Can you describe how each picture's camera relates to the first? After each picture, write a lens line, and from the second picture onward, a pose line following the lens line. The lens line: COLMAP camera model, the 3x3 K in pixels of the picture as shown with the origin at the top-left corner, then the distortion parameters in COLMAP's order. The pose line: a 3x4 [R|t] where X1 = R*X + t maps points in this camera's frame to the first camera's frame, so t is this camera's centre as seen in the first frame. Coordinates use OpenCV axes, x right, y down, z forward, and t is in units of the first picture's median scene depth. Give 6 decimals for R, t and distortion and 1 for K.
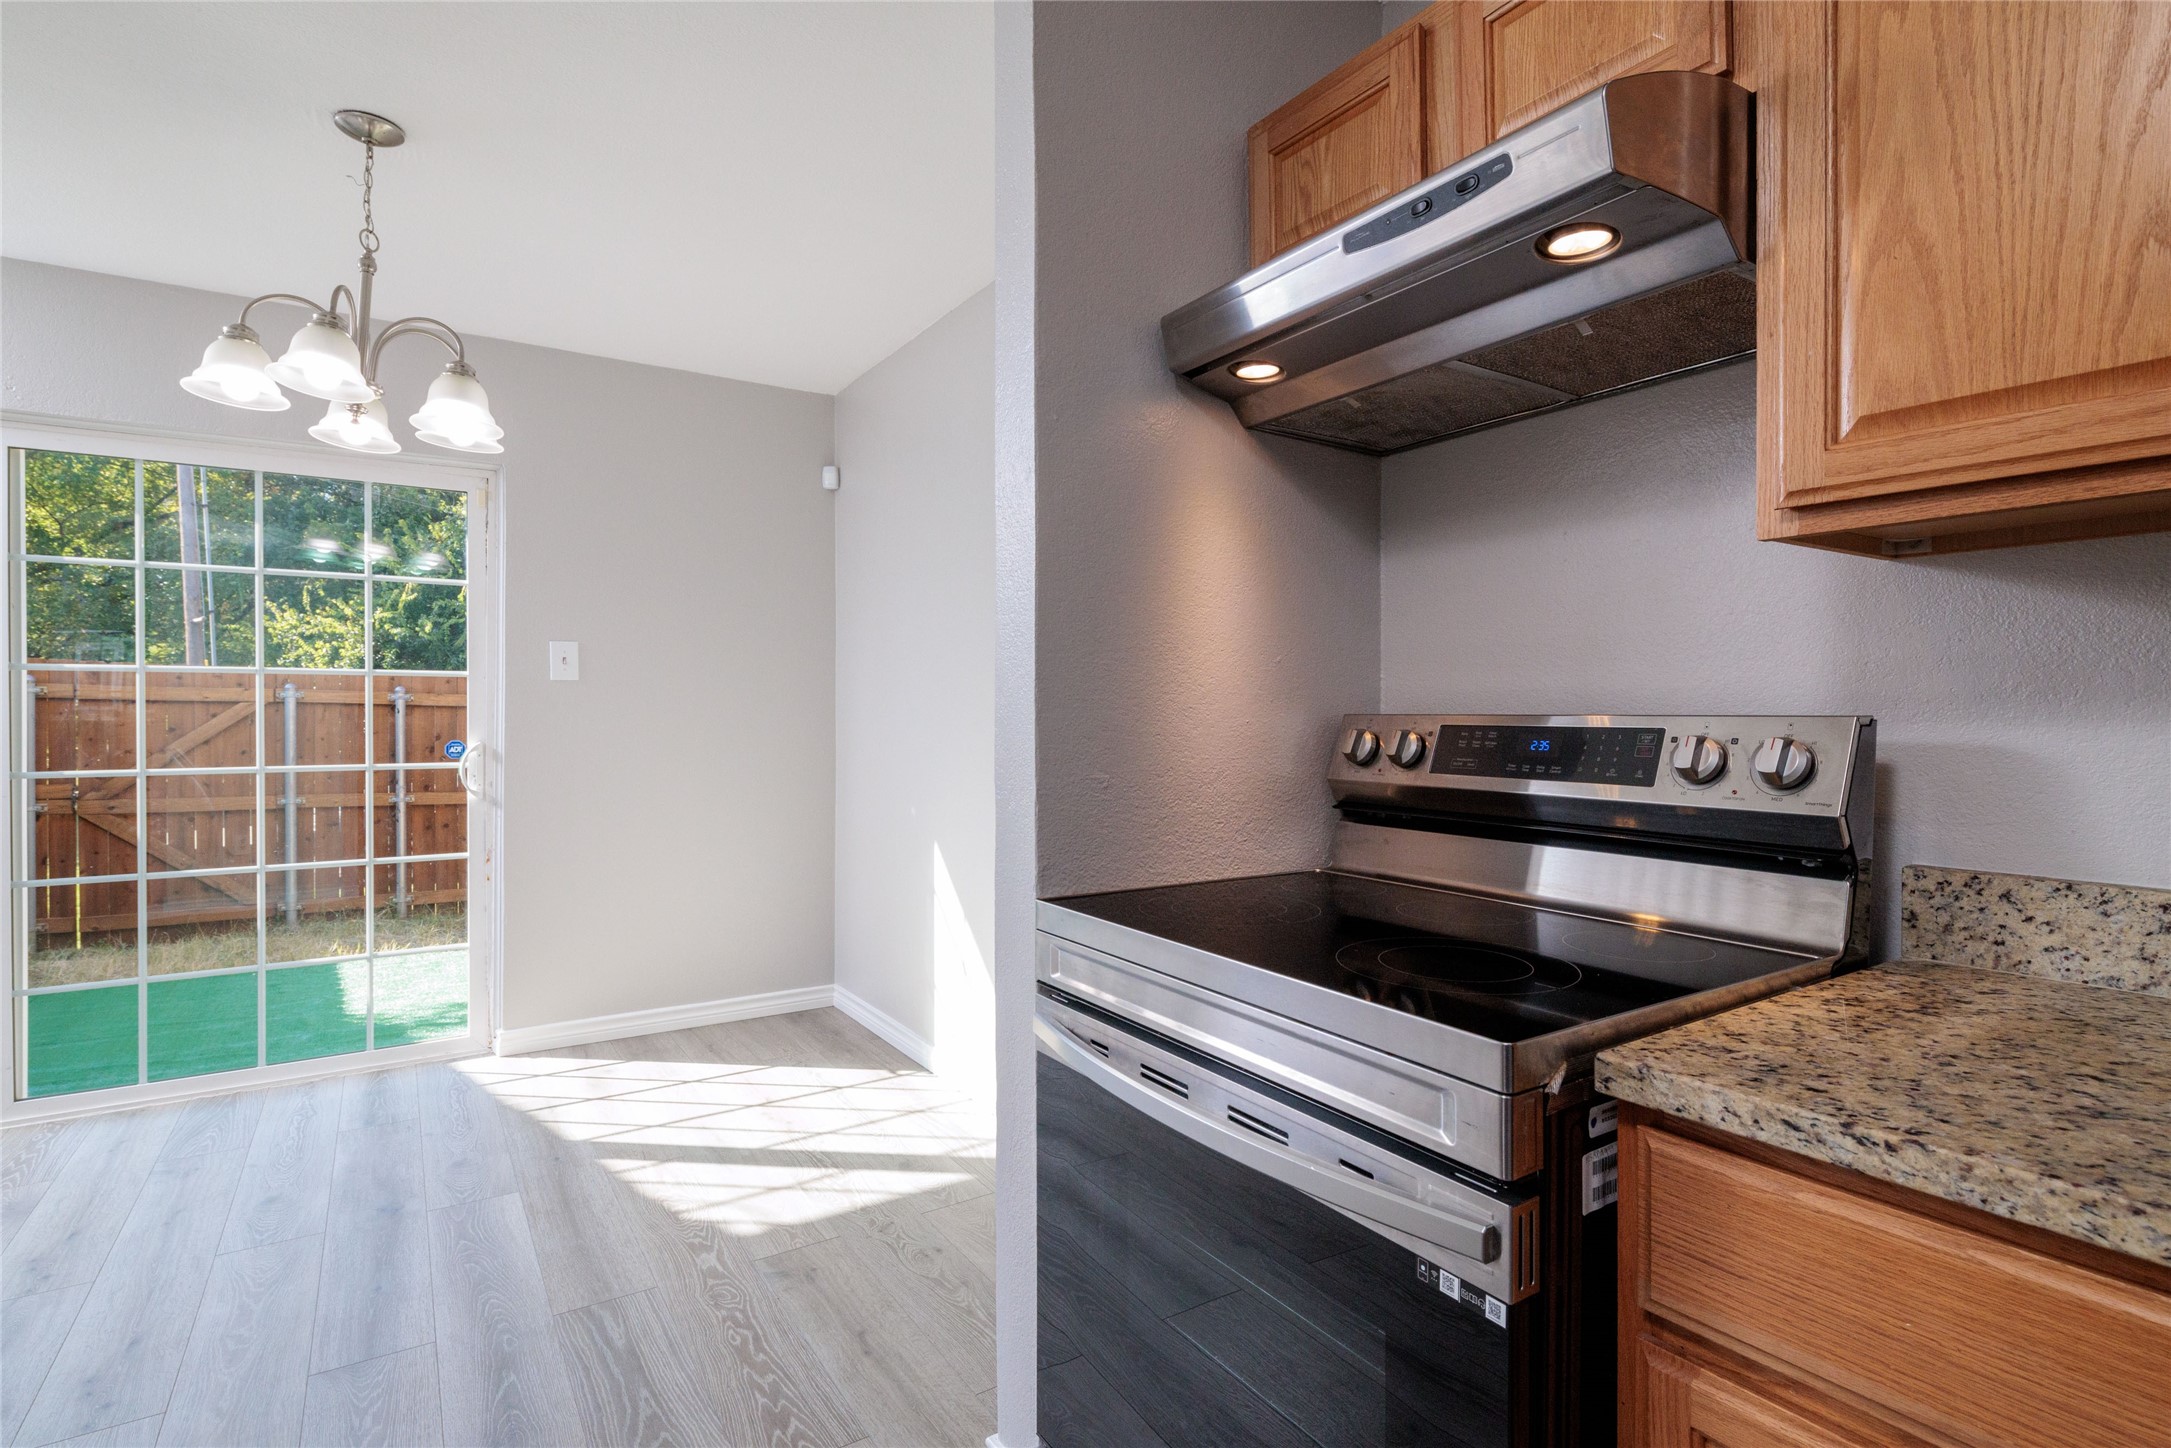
lens RADIAL K [[1057.0, 0, 1084.7], [0, 1057.0, 717.4], [0, 0, 1]] dist [0.004656, -0.004236]
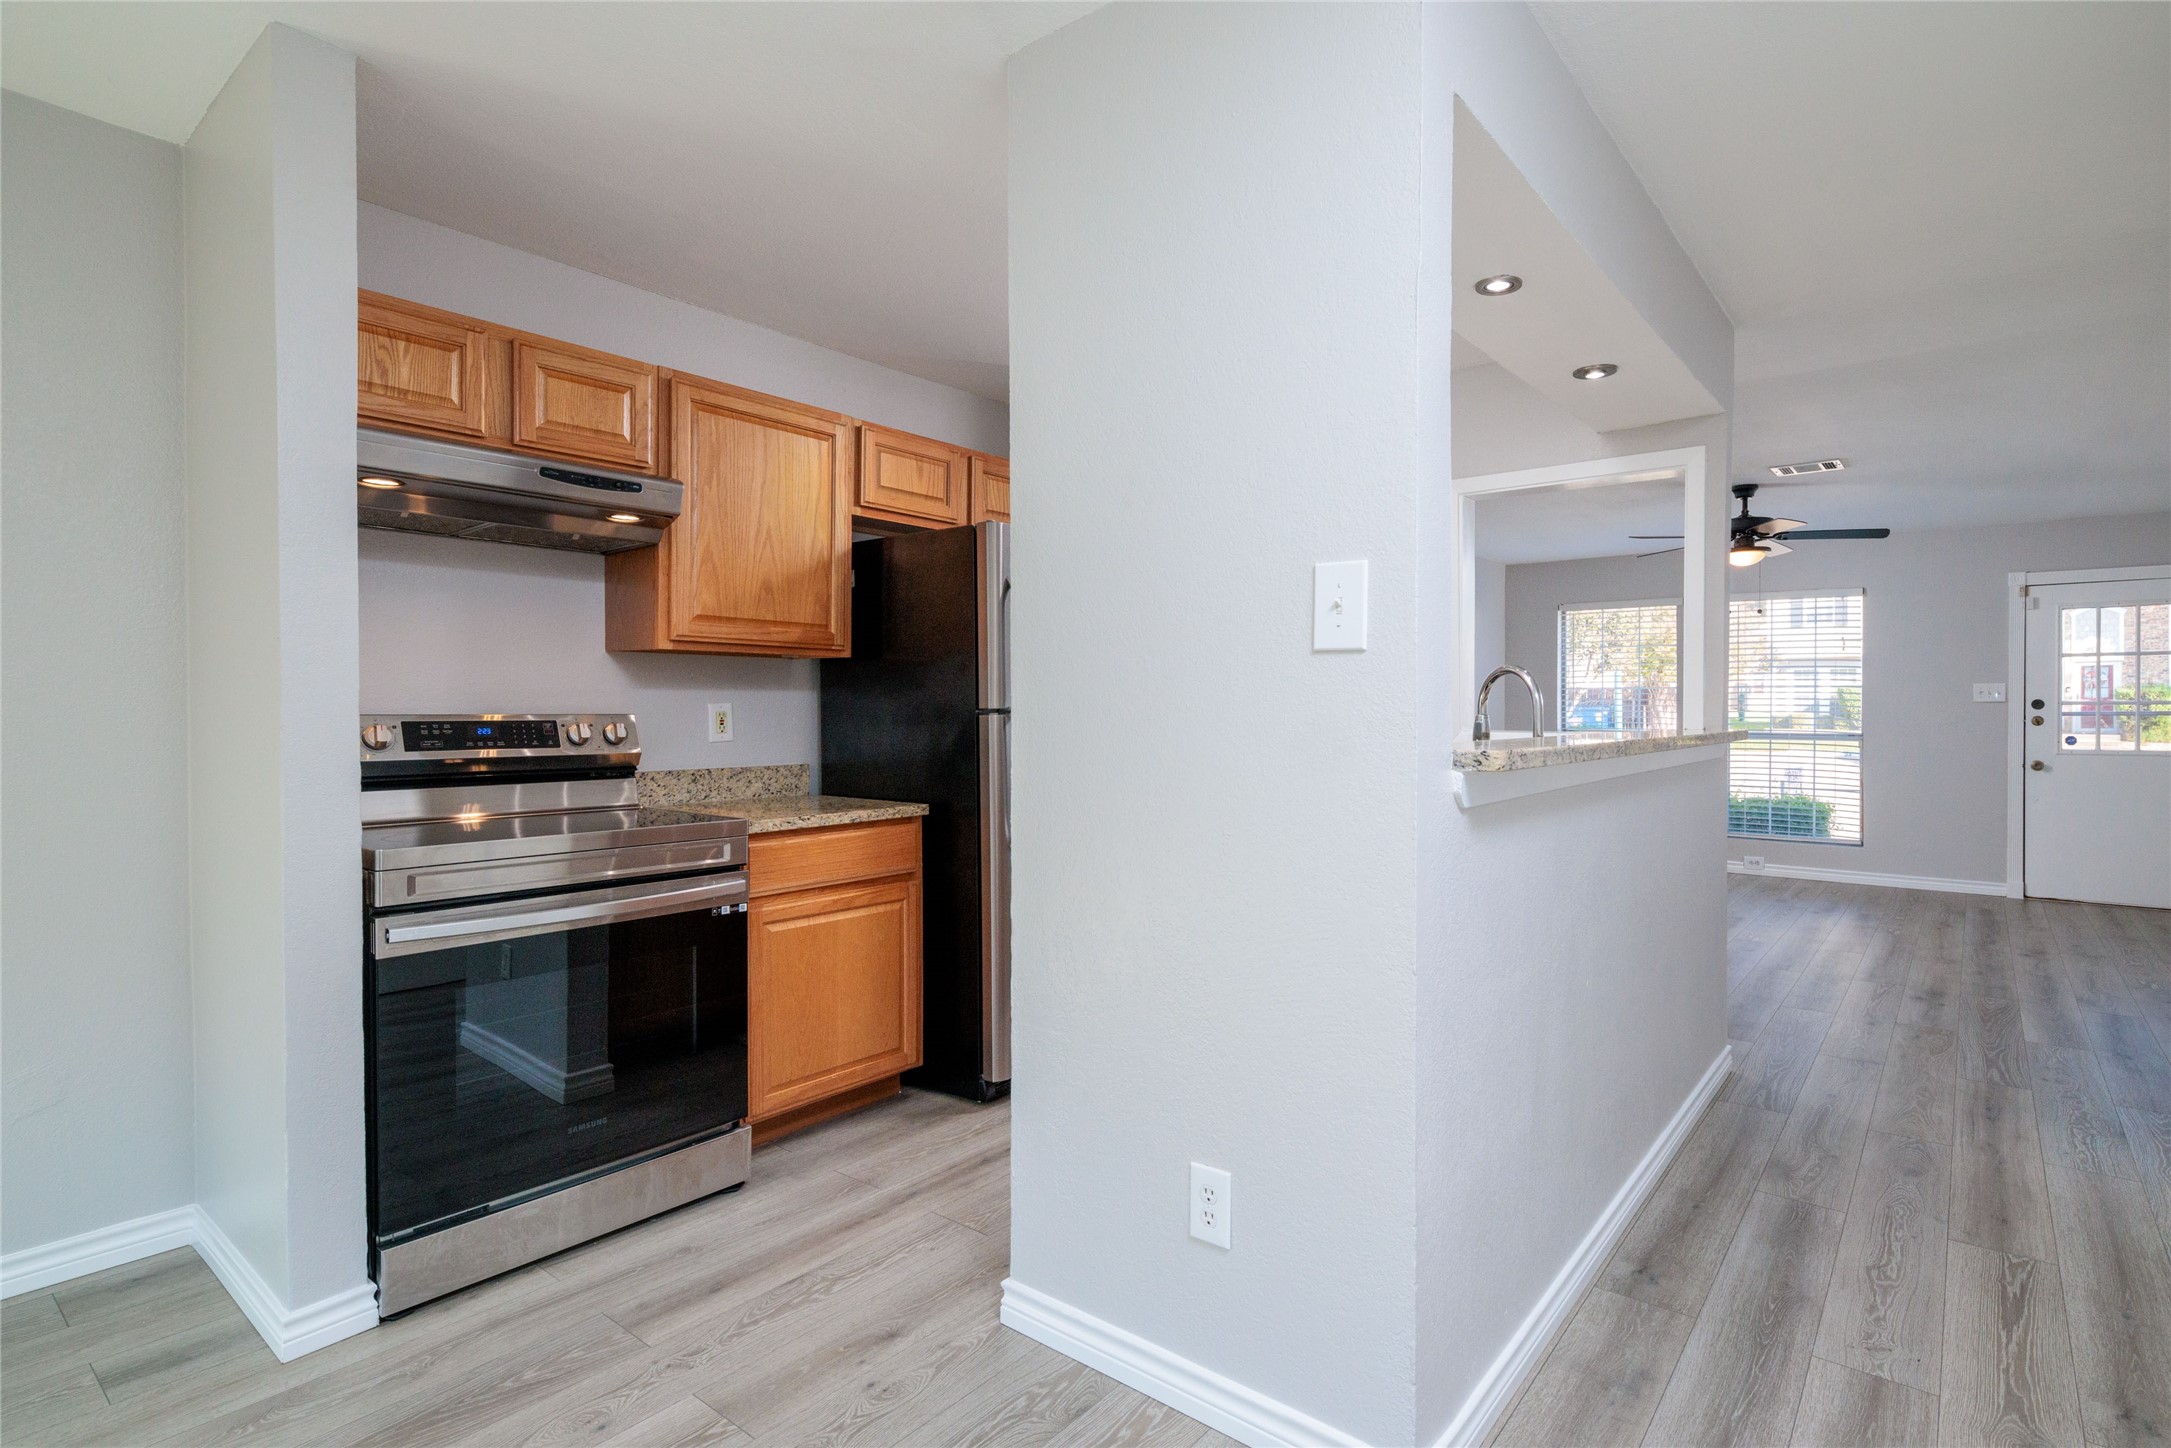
lens RADIAL K [[1057.0, 0, 1164.7], [0, 1057.0, 723.5], [0, 0, 1]] dist [0.004656, -0.004236]
pose [[-0.329802, -0.012810, 0.943963, -2.114273], [0.004255, 0.999878, 0.015055, -0.012021], [-0.944041, 0.008982, -0.329707, 0.615286]]
